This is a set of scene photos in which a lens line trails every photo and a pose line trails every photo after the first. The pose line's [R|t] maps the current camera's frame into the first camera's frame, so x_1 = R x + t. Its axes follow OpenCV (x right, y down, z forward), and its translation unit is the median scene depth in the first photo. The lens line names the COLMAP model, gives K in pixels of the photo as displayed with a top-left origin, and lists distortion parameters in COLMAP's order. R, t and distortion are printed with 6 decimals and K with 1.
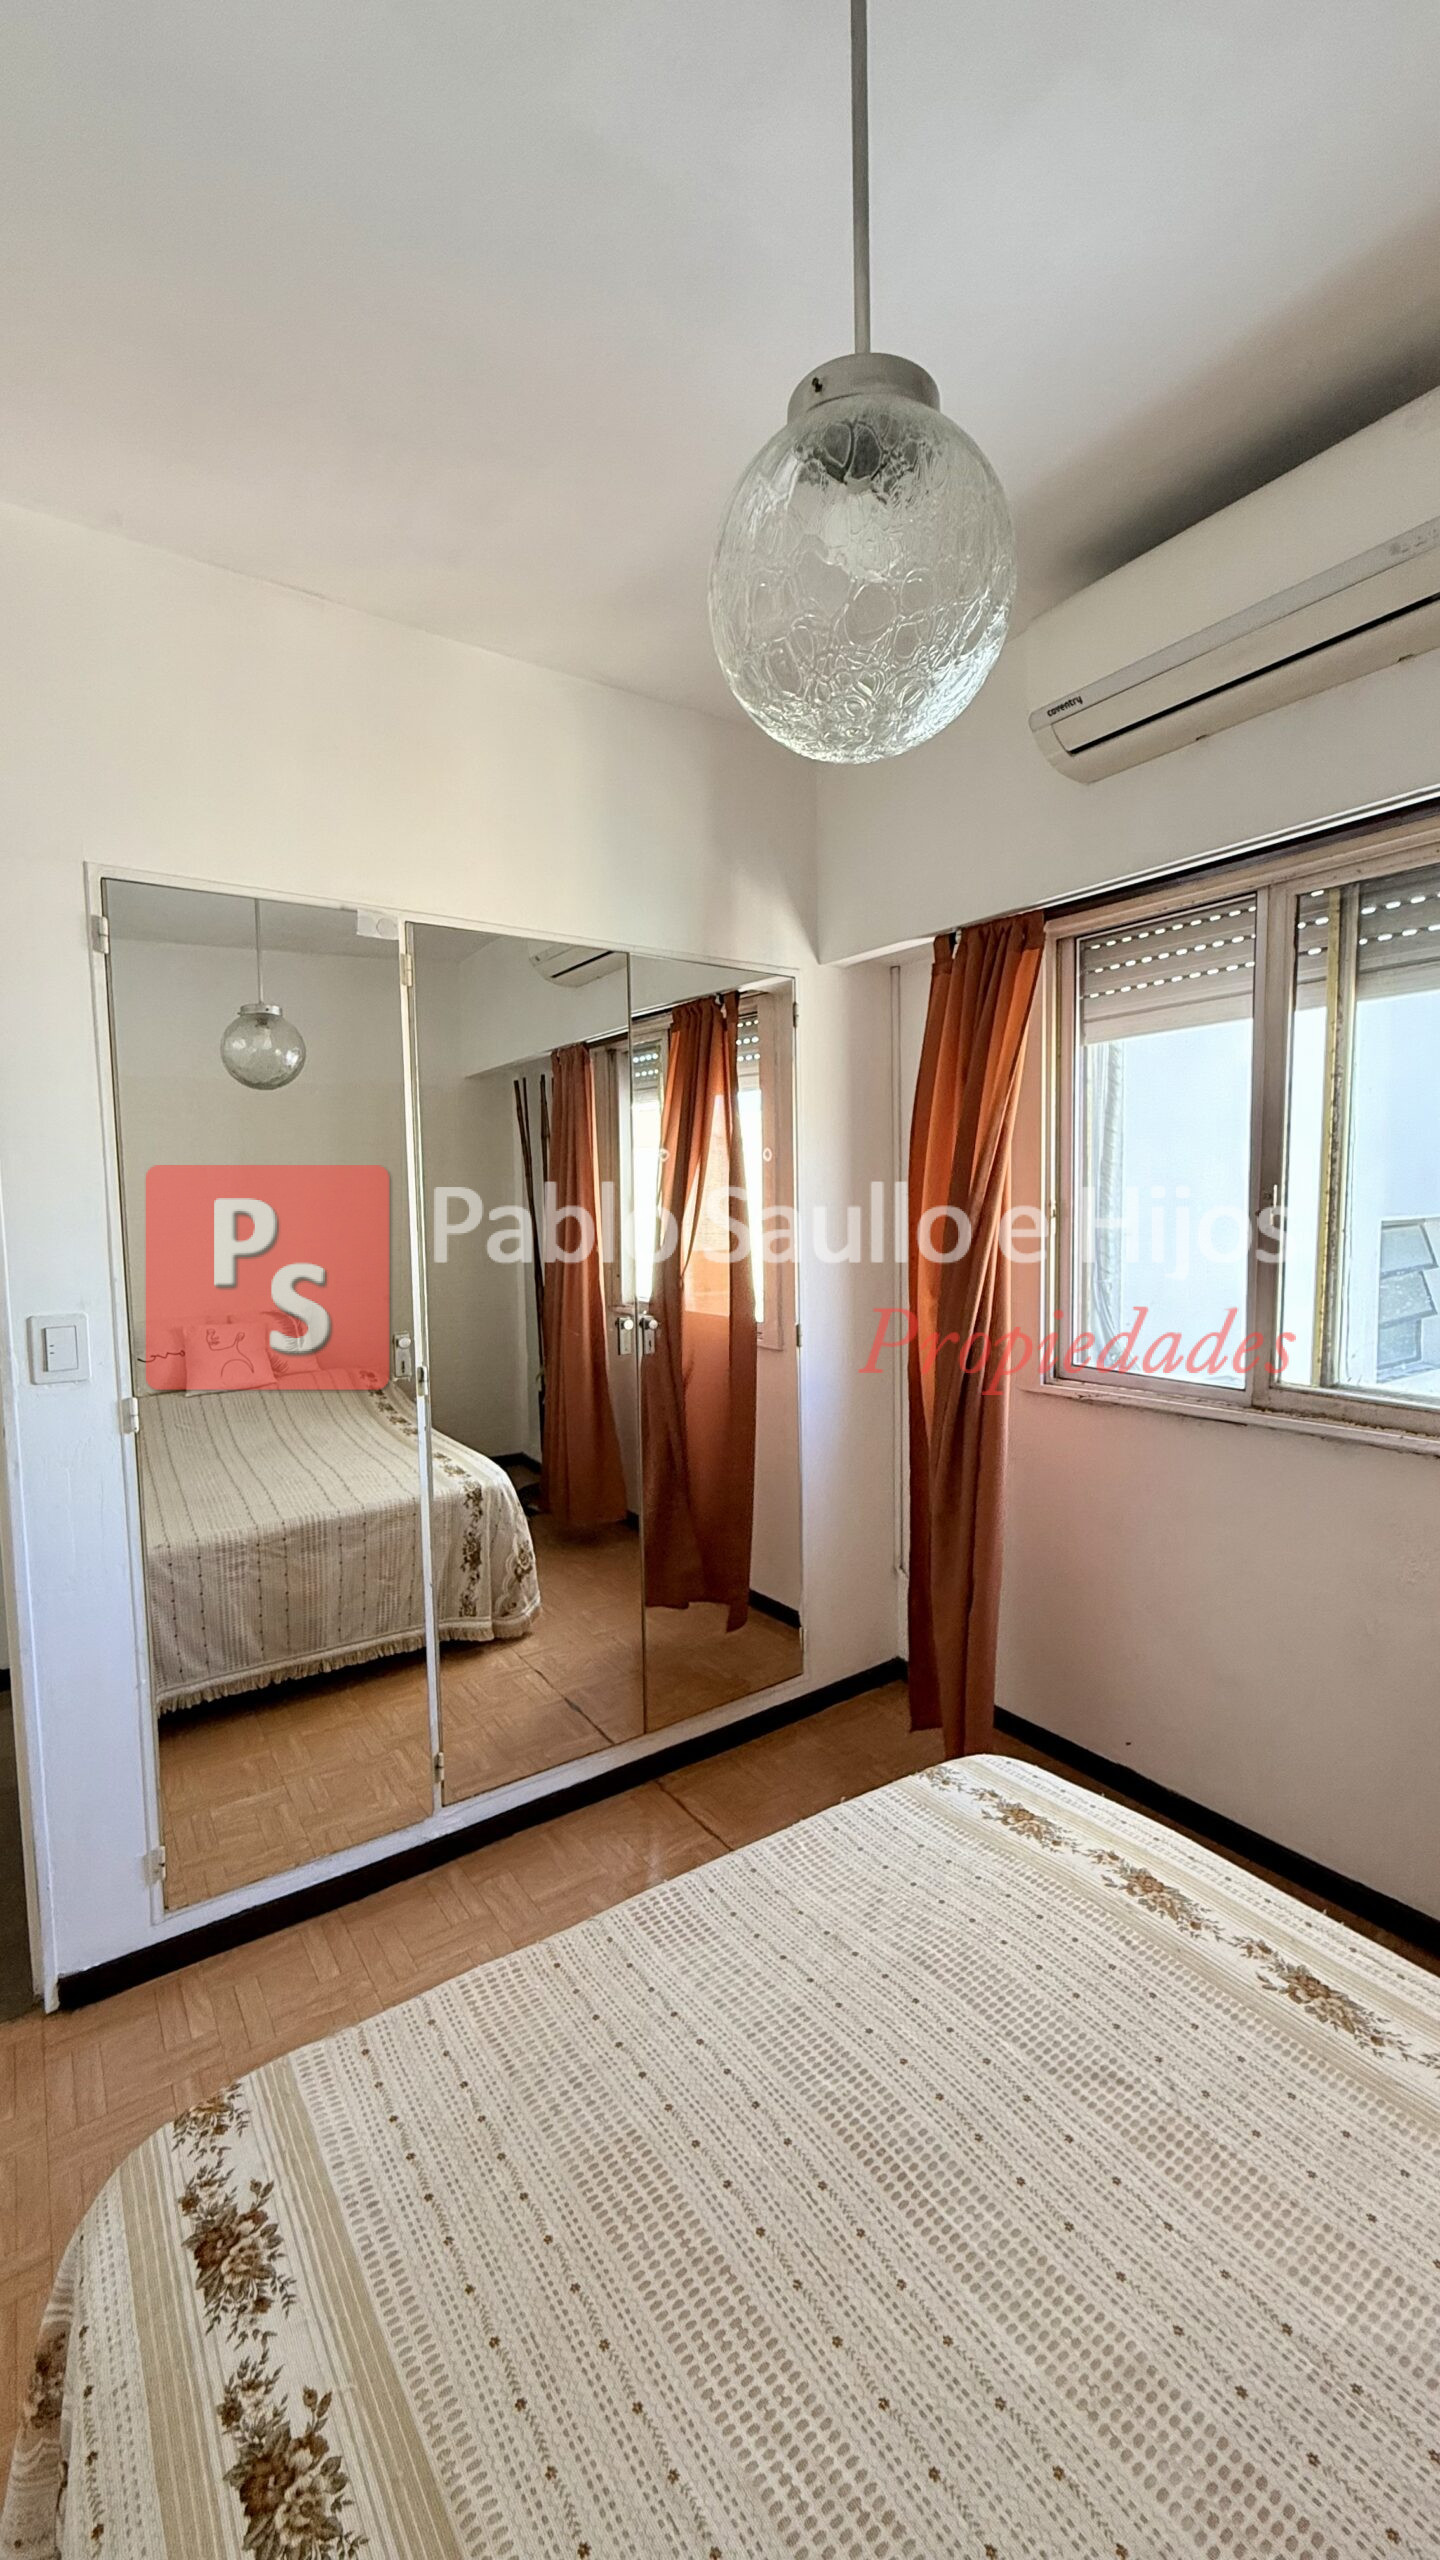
lens RADIAL K [[1020.7, 0, 722.5], [0, 1020.7, 1271.2], [0, 0, 1]] dist [-0.001396, 0.000668]
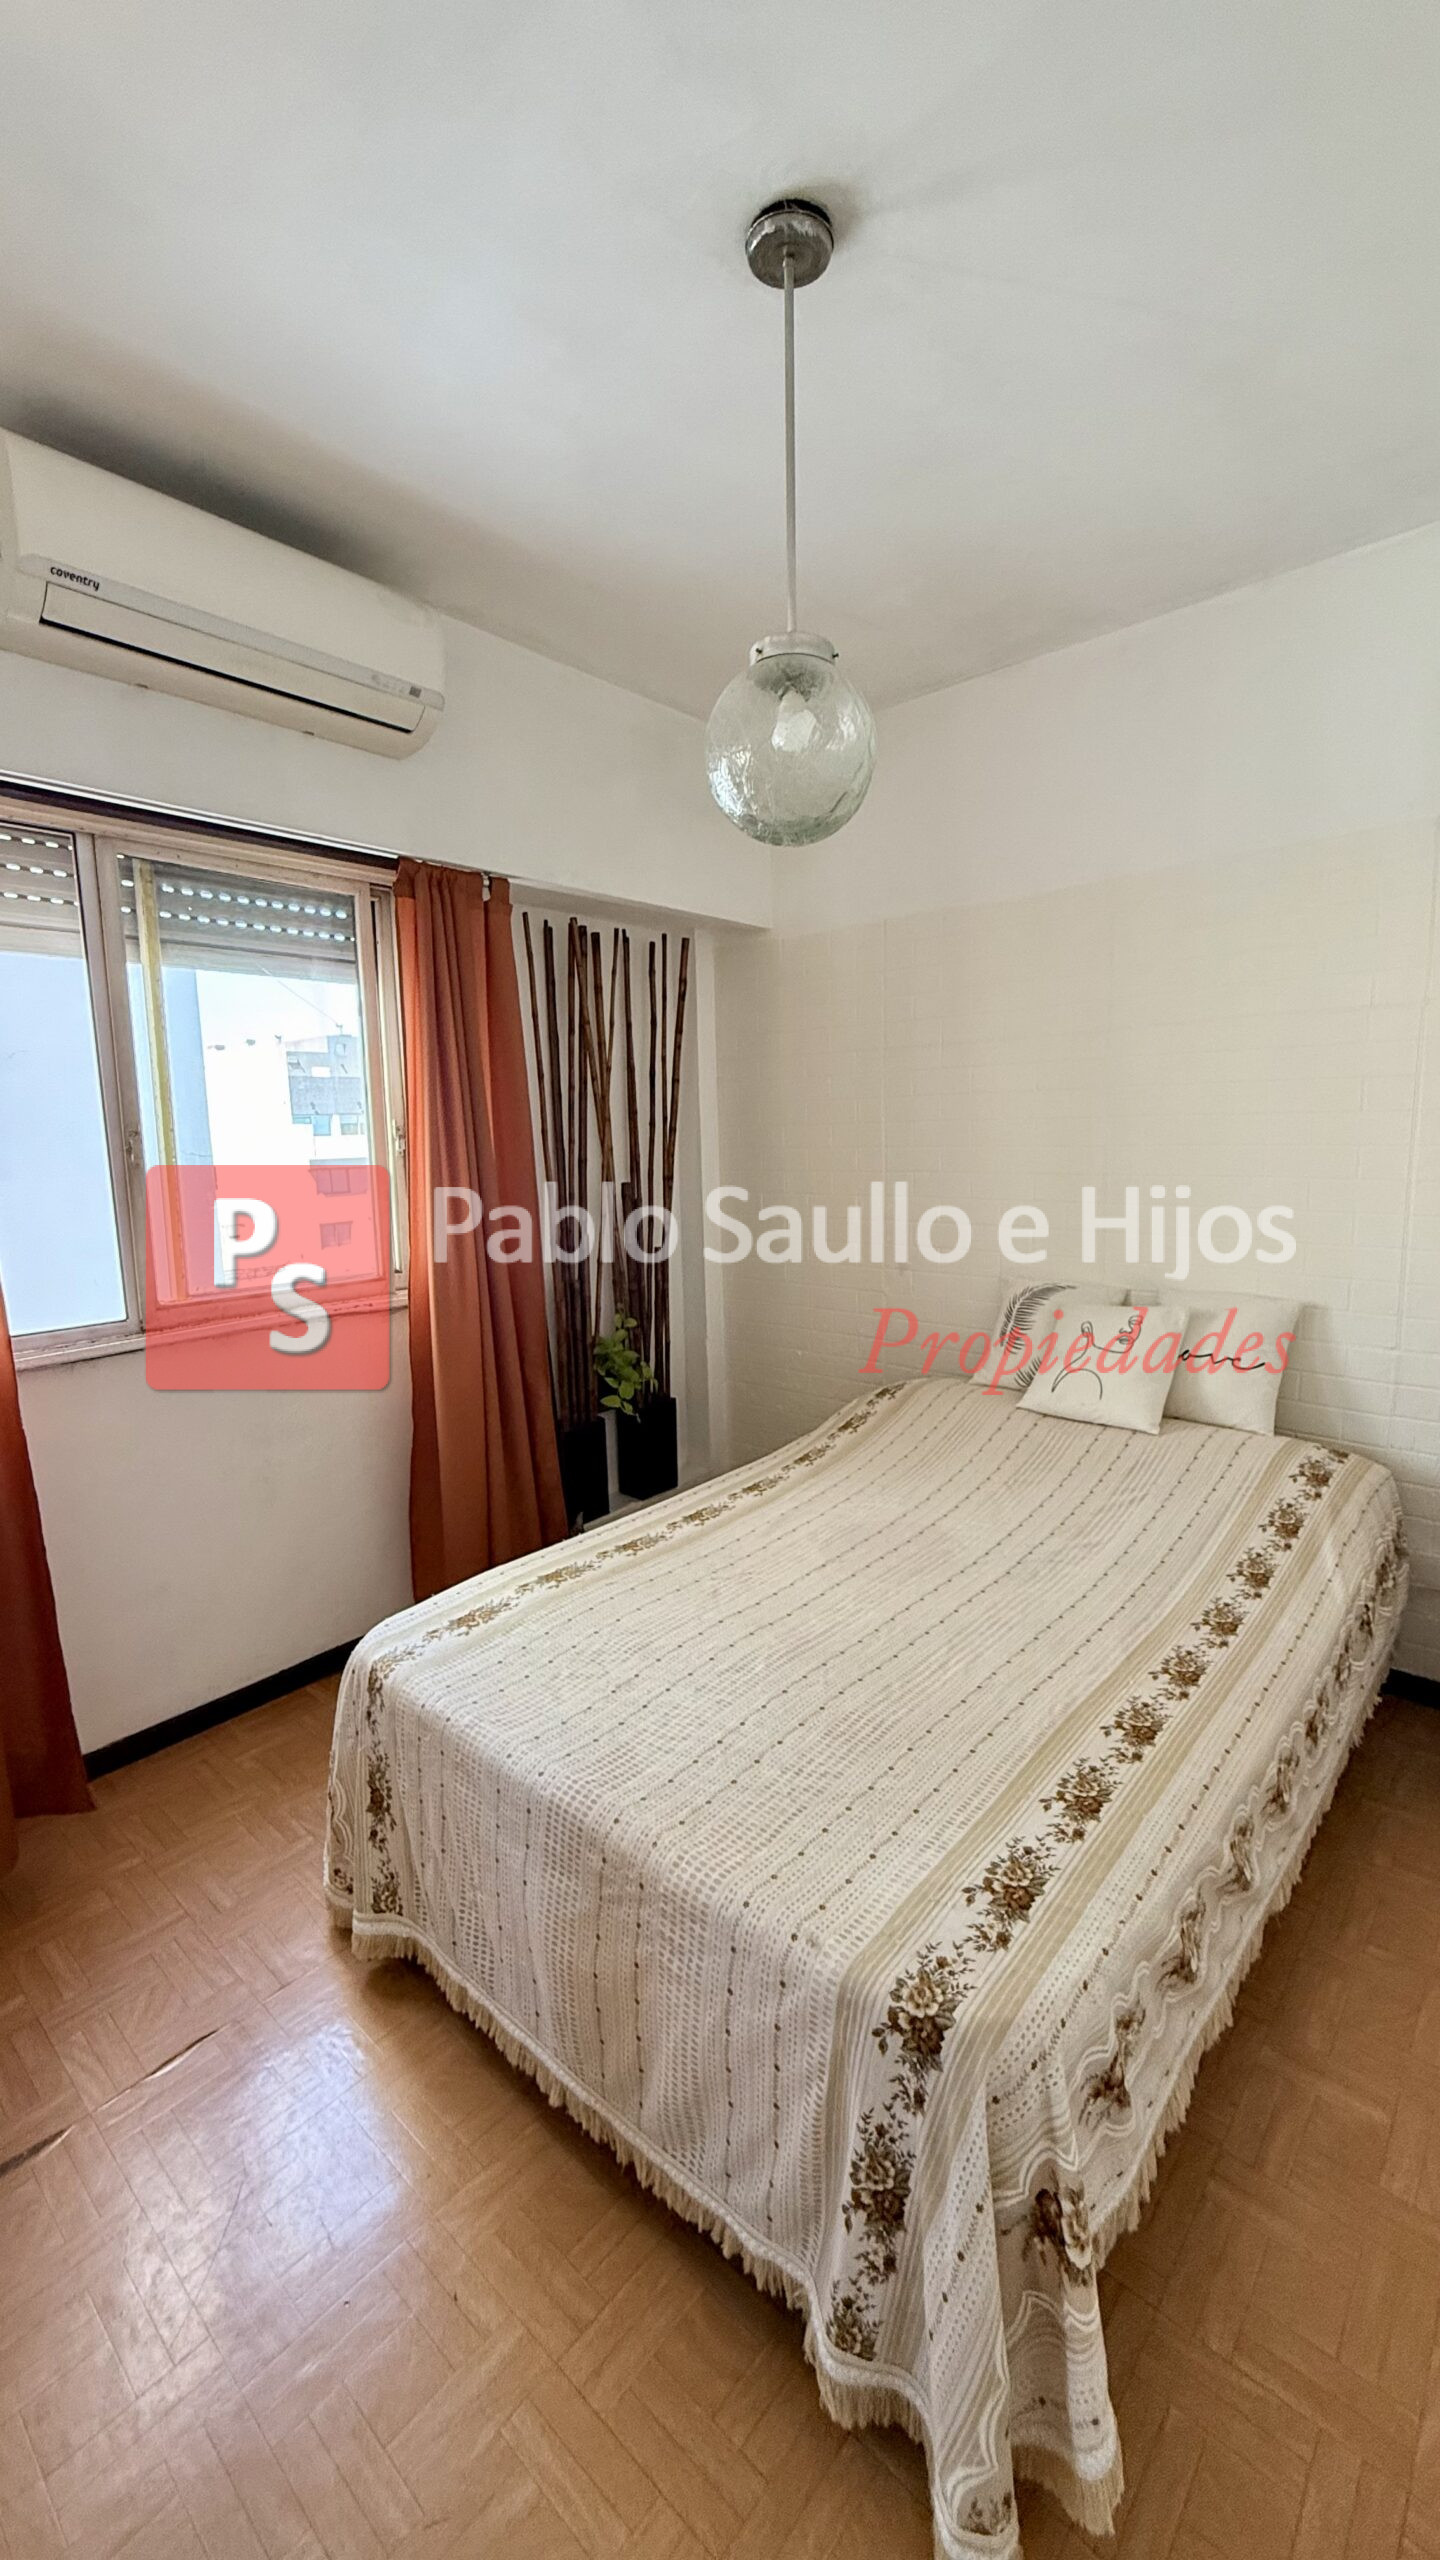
lens RADIAL K [[1020.7, 0, 725.5], [0, 1020.7, 1271.1], [0, 0, 1]] dist [-0.001396, 0.000668]
pose [[-0.236267, -0.113333, 0.965056, -1.055153], [0.101689, 0.984837, 0.140552, -0.028728], [-0.966353, 0.131344, -0.221160, 1.037824]]
